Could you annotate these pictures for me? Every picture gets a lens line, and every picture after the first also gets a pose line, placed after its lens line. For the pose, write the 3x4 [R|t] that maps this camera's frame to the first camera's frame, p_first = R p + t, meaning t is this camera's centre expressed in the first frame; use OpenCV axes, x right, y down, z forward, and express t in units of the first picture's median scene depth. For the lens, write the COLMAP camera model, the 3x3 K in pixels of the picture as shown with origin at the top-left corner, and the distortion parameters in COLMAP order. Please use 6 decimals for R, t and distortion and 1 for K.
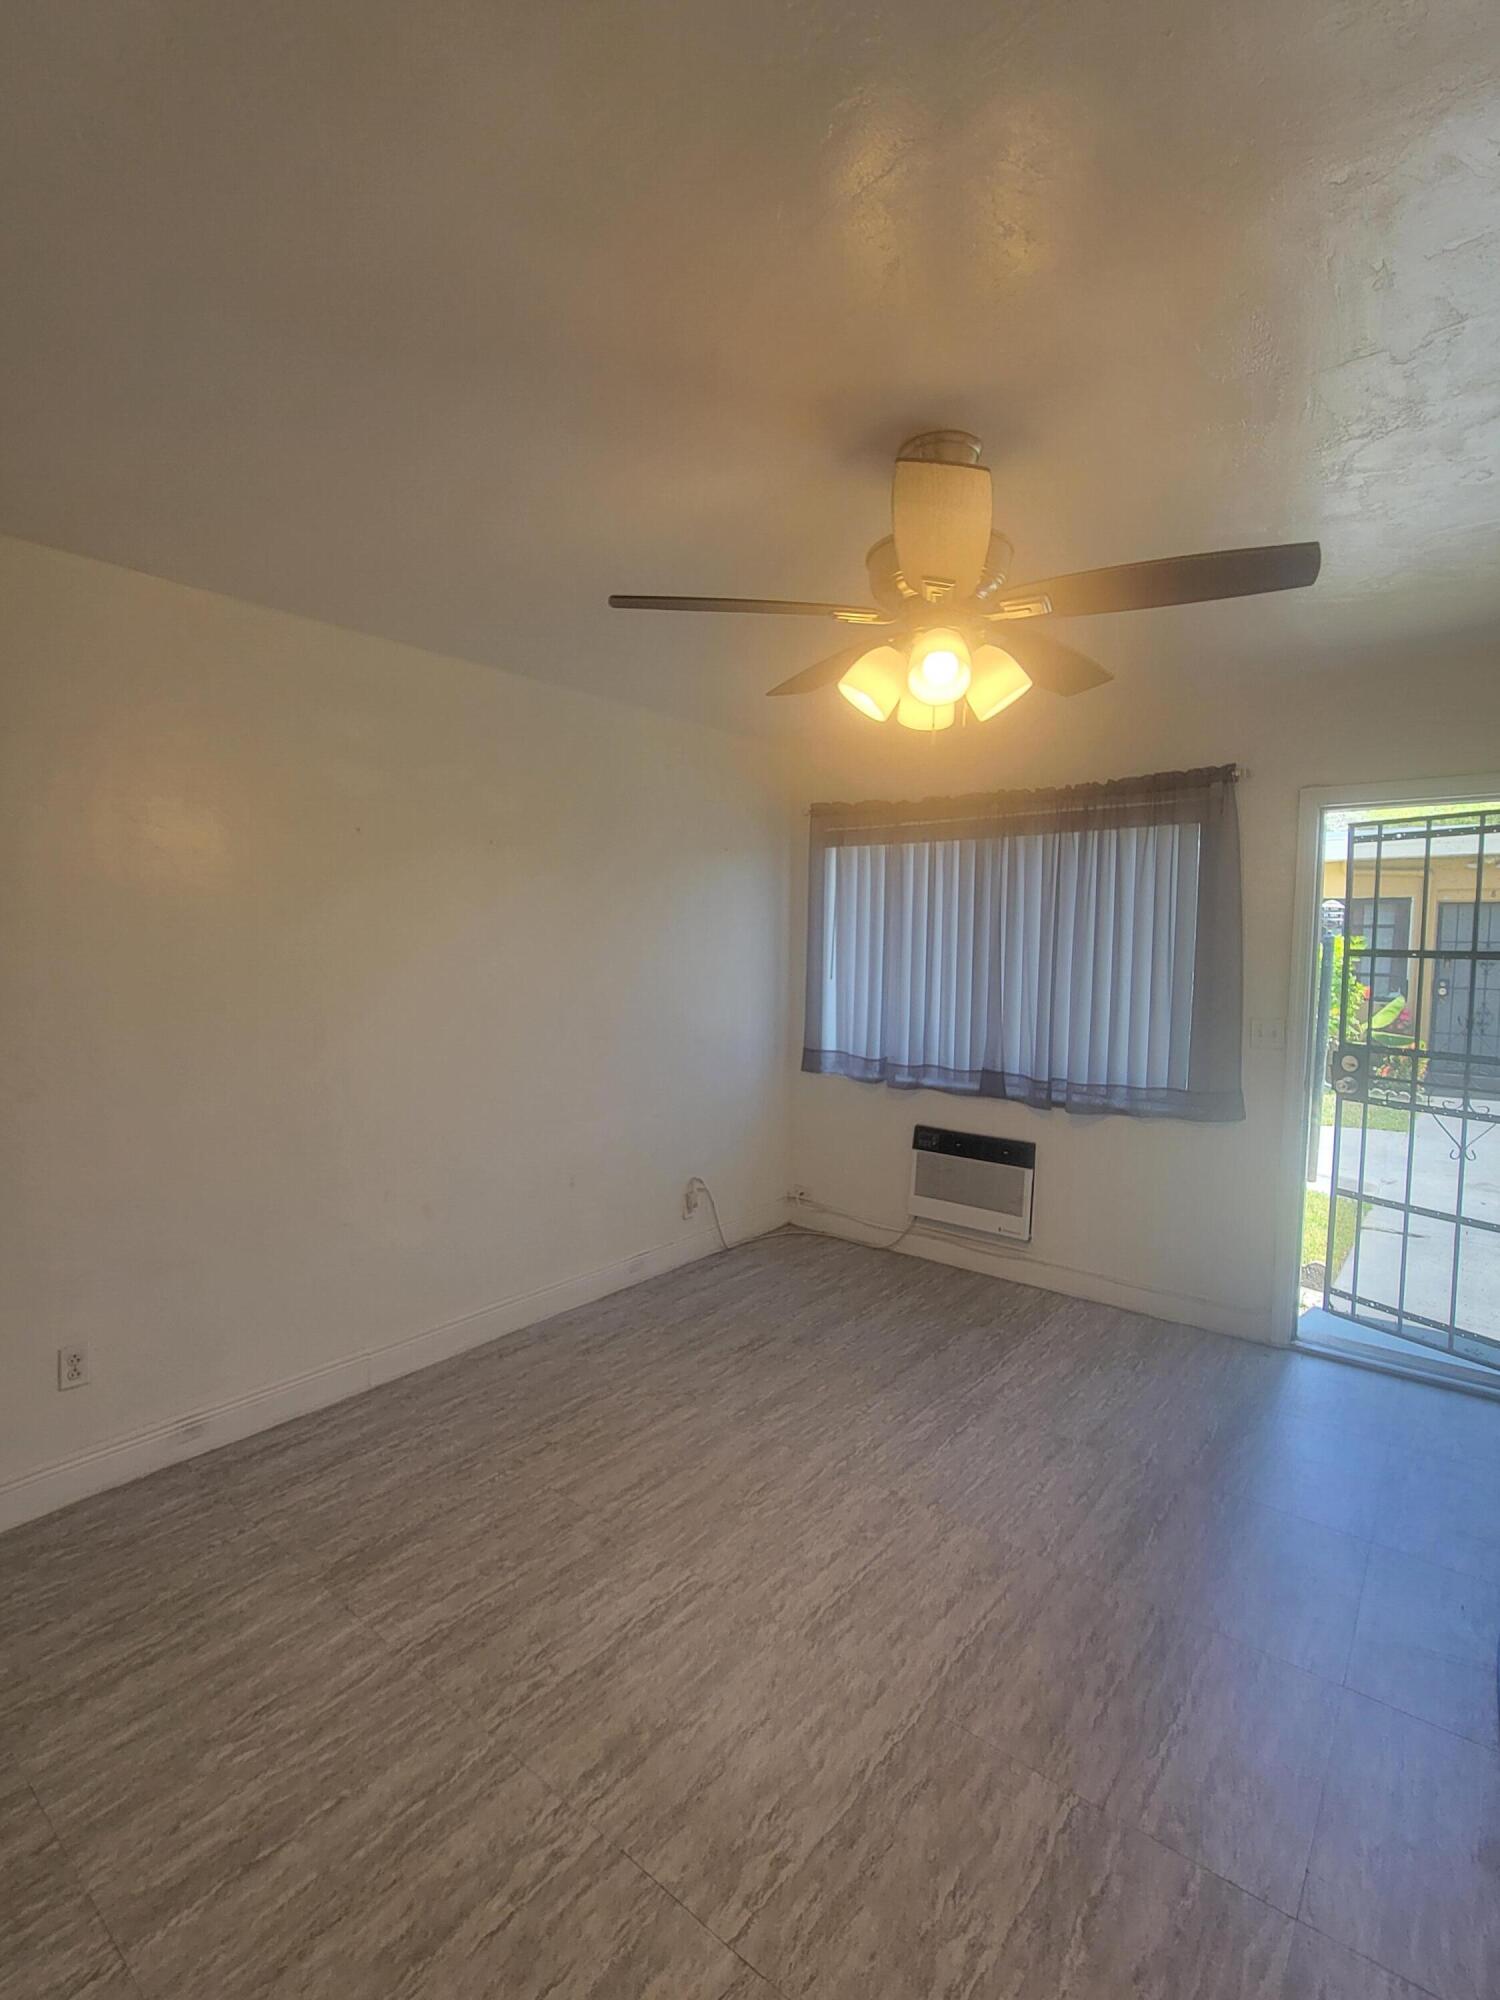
lens RADIAL K [[922.9, 0, 709.9], [0, 922.9, 991.6], [0, 0, 1]] dist [0.000829, 0.000122]
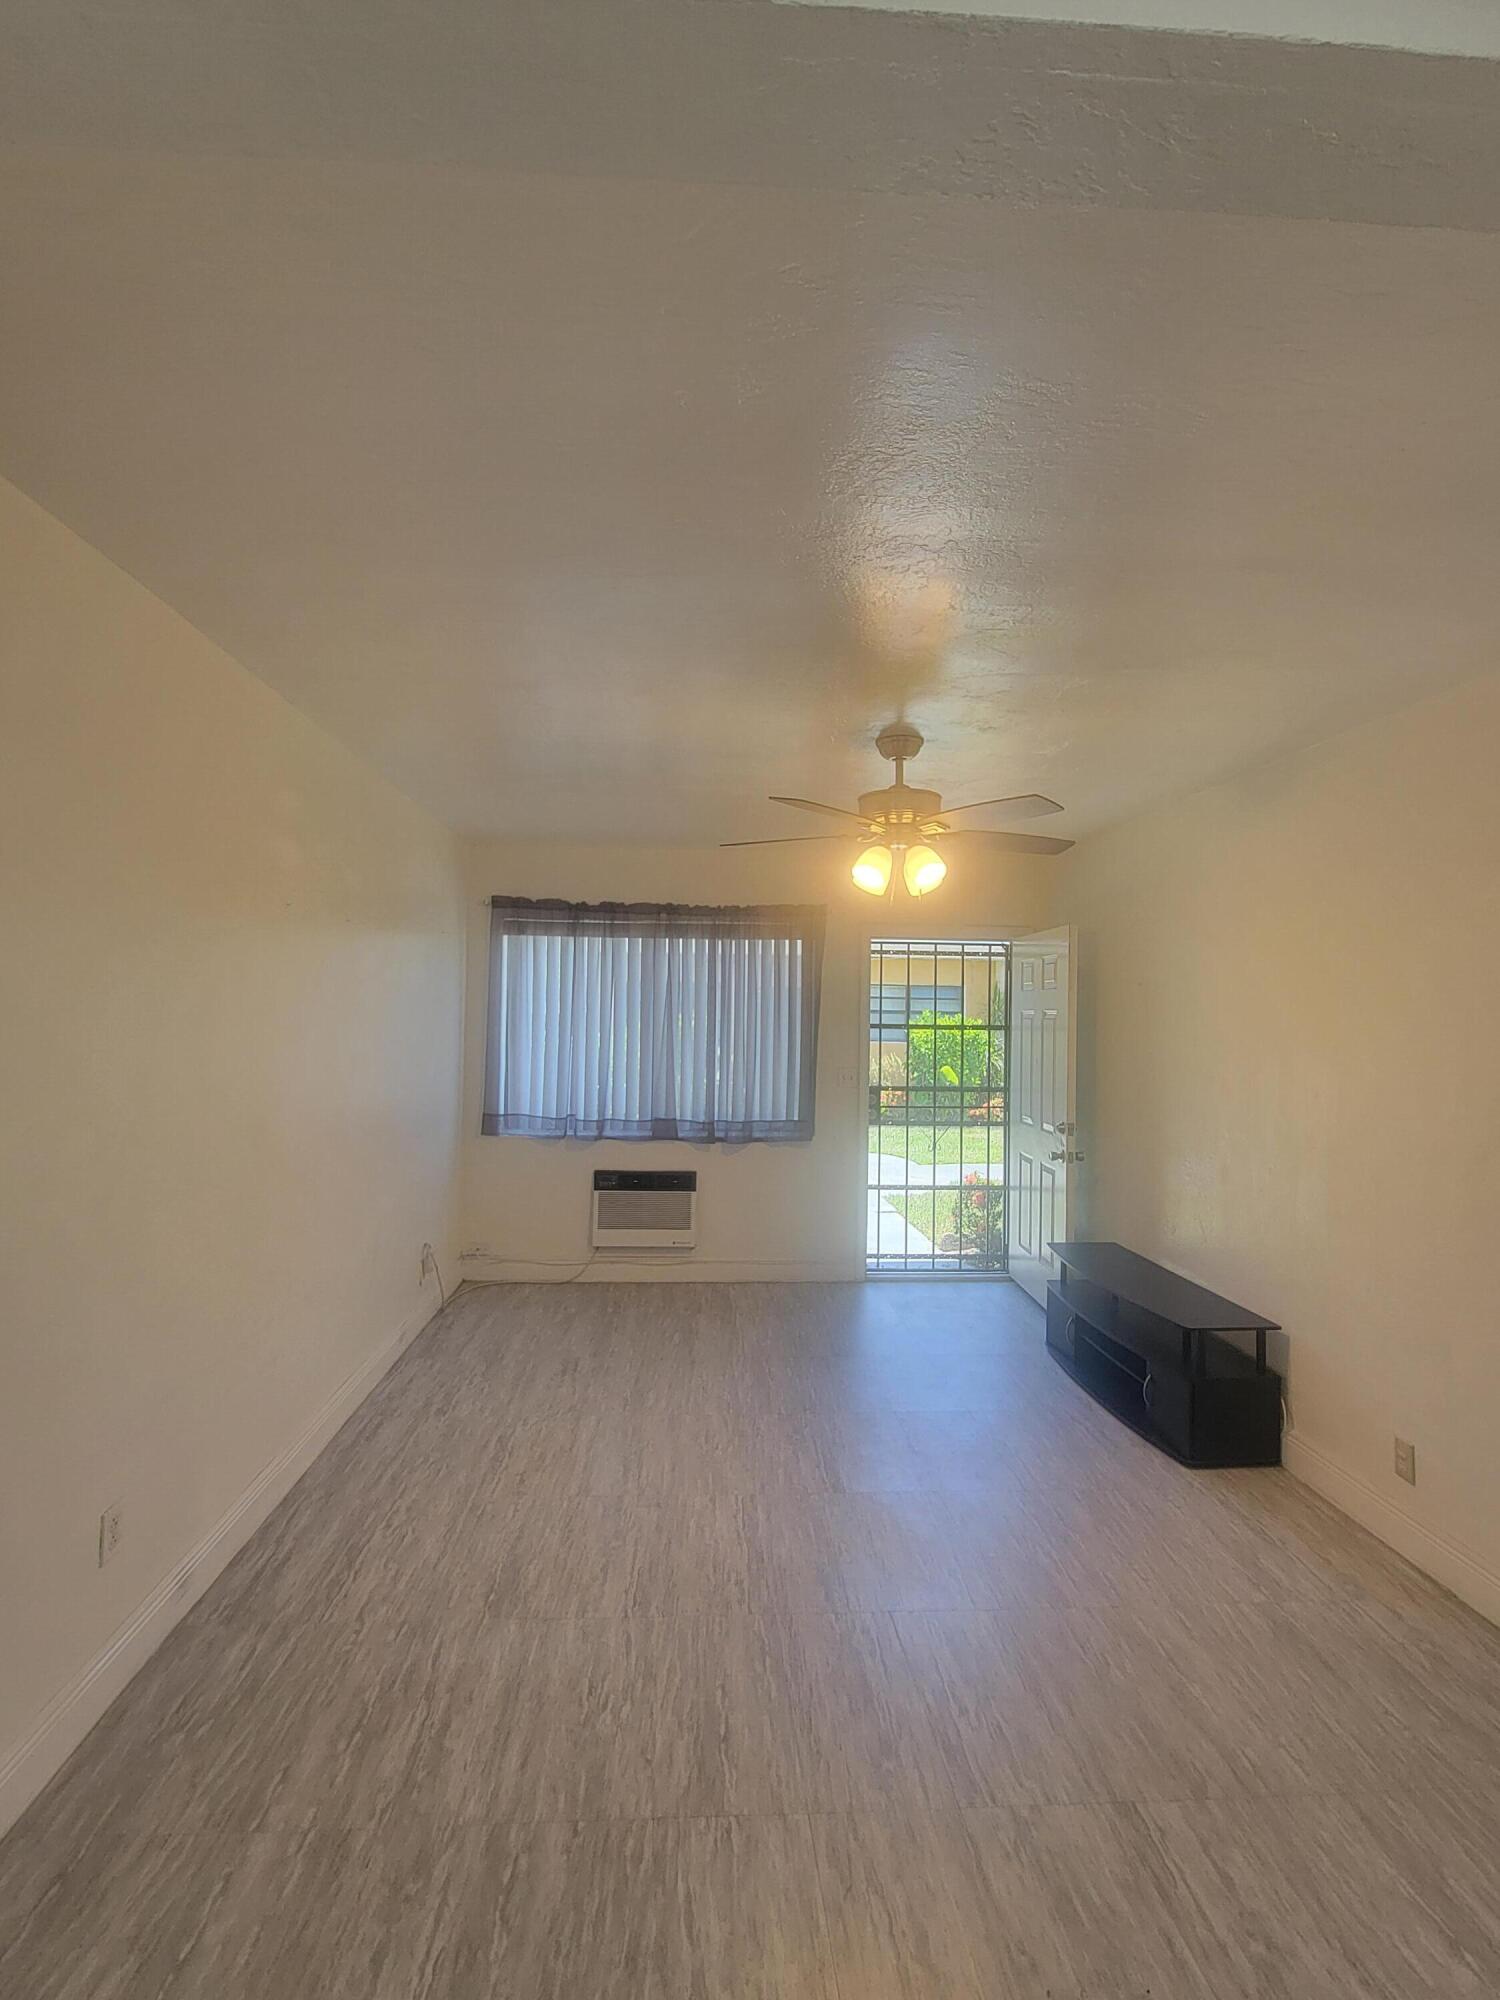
lens RADIAL K [[922.9, 0, 709.9], [0, 922.9, 991.6], [0, 0, 1]] dist [0.000829, 0.000122]
pose [[0.737147, 0.024729, 0.675280, -0.573049], [0.028199, 0.997334, -0.067305, -0.003524], [-0.675144, 0.068656, 0.734484, -0.002033]]
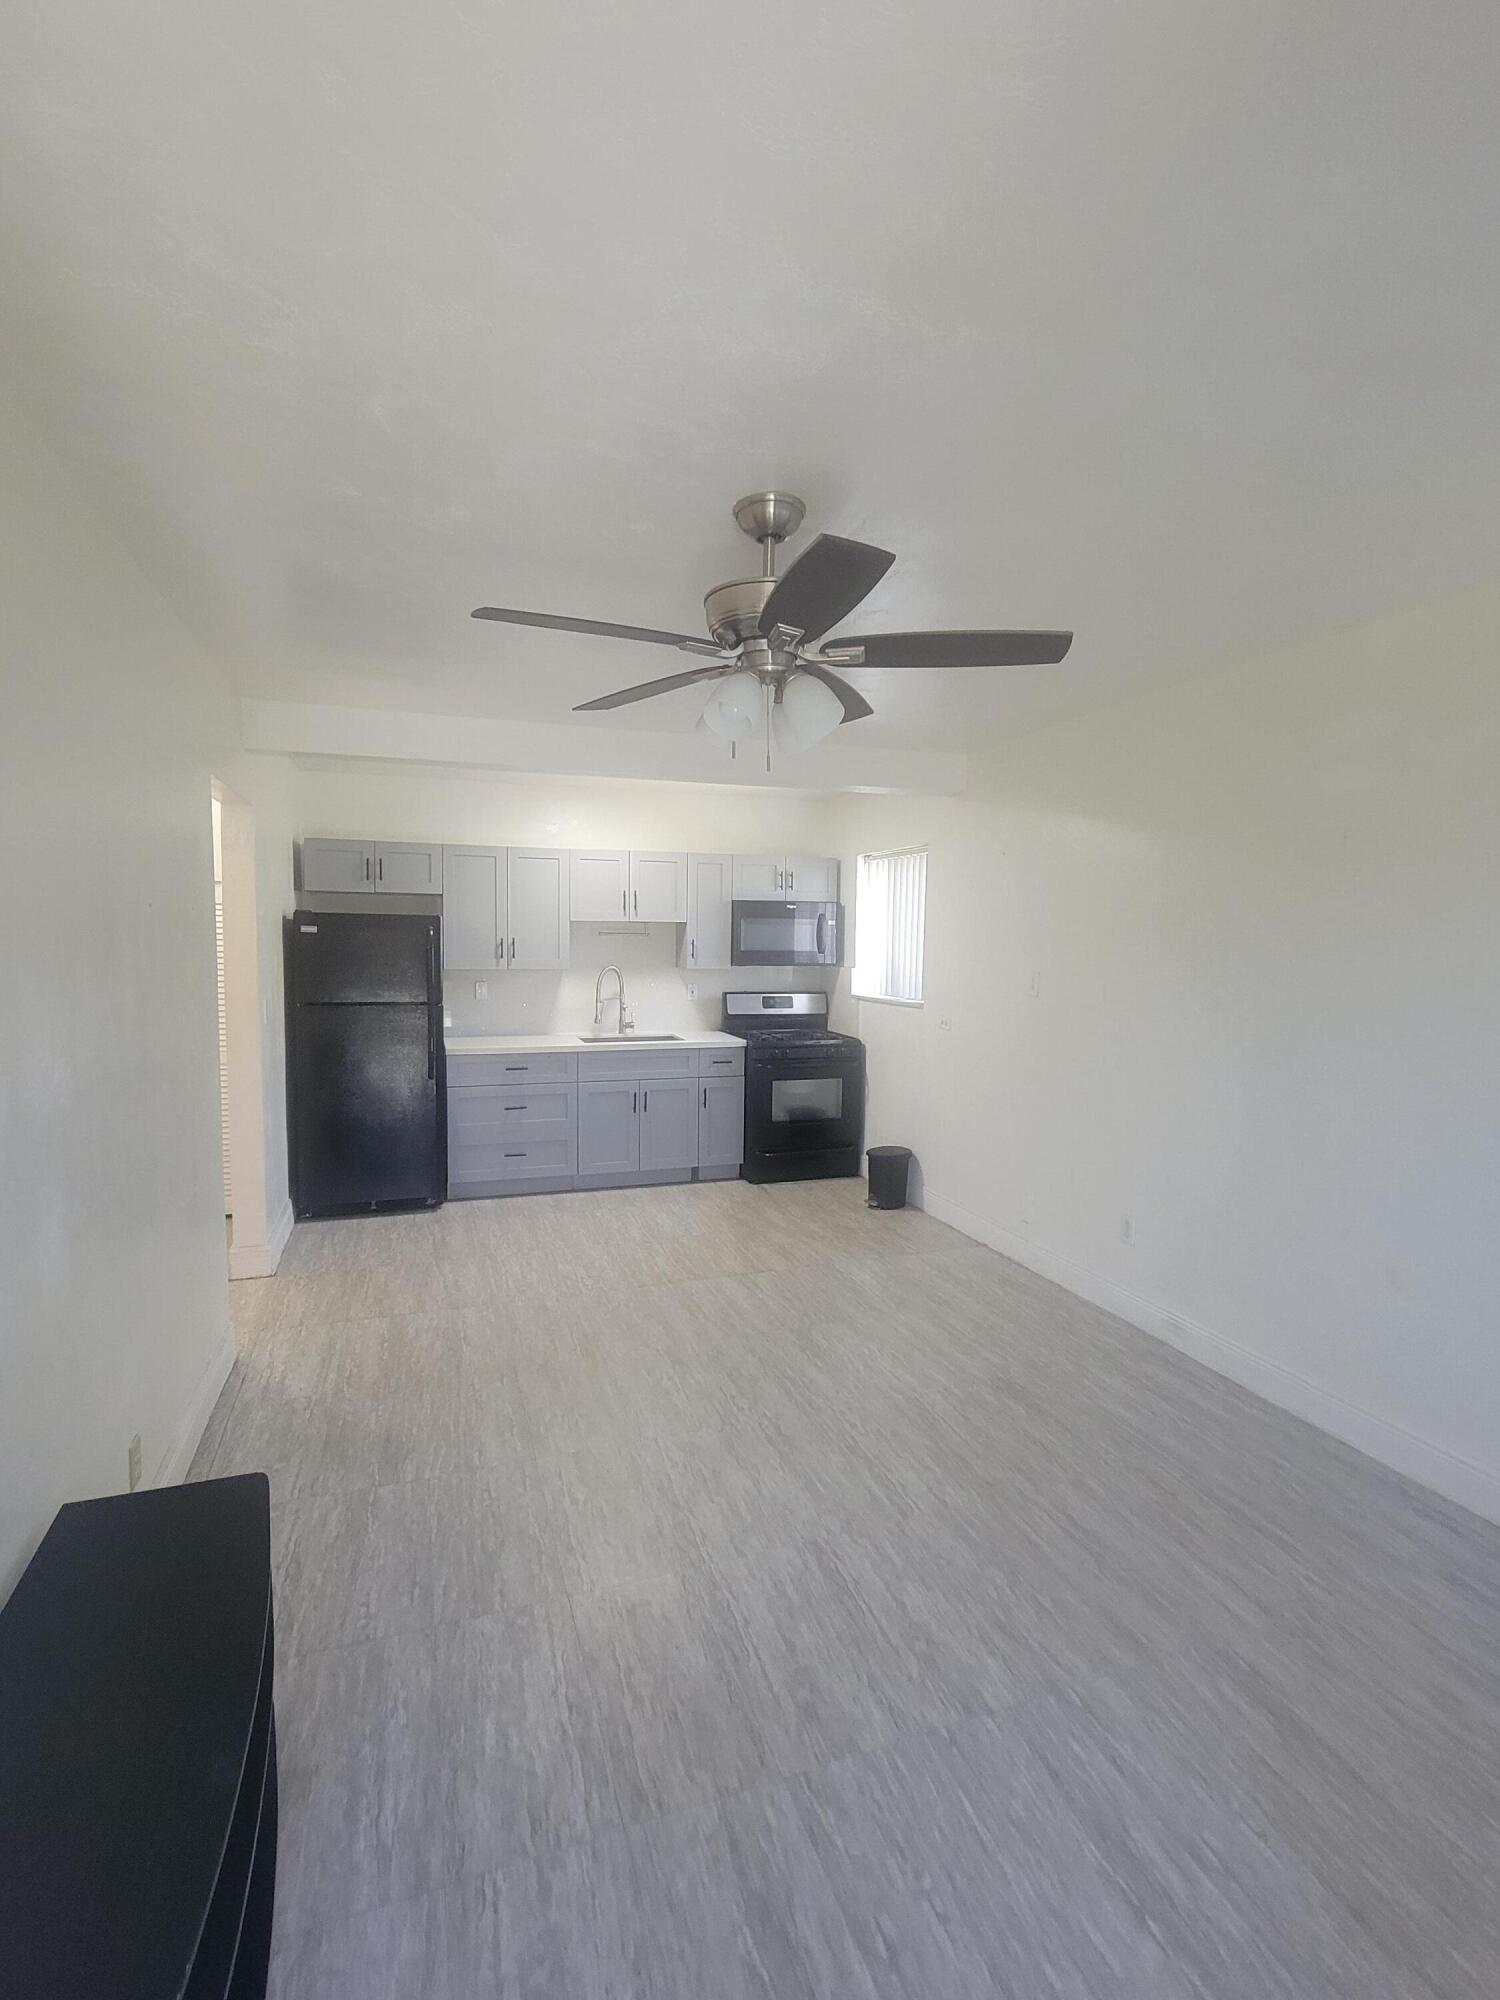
lens RADIAL K [[916.0, 0, 750.0], [0, 916.0, 1000.0], [0, 0, 1]] dist [0.001260, 0.000502]
pose [[-0.492162, 0.044574, -0.869362, 0.604975], [-0.067099, 0.993774, 0.088939, -0.040673], [0.867914, 0.102106, -0.486107, 0.768748]]
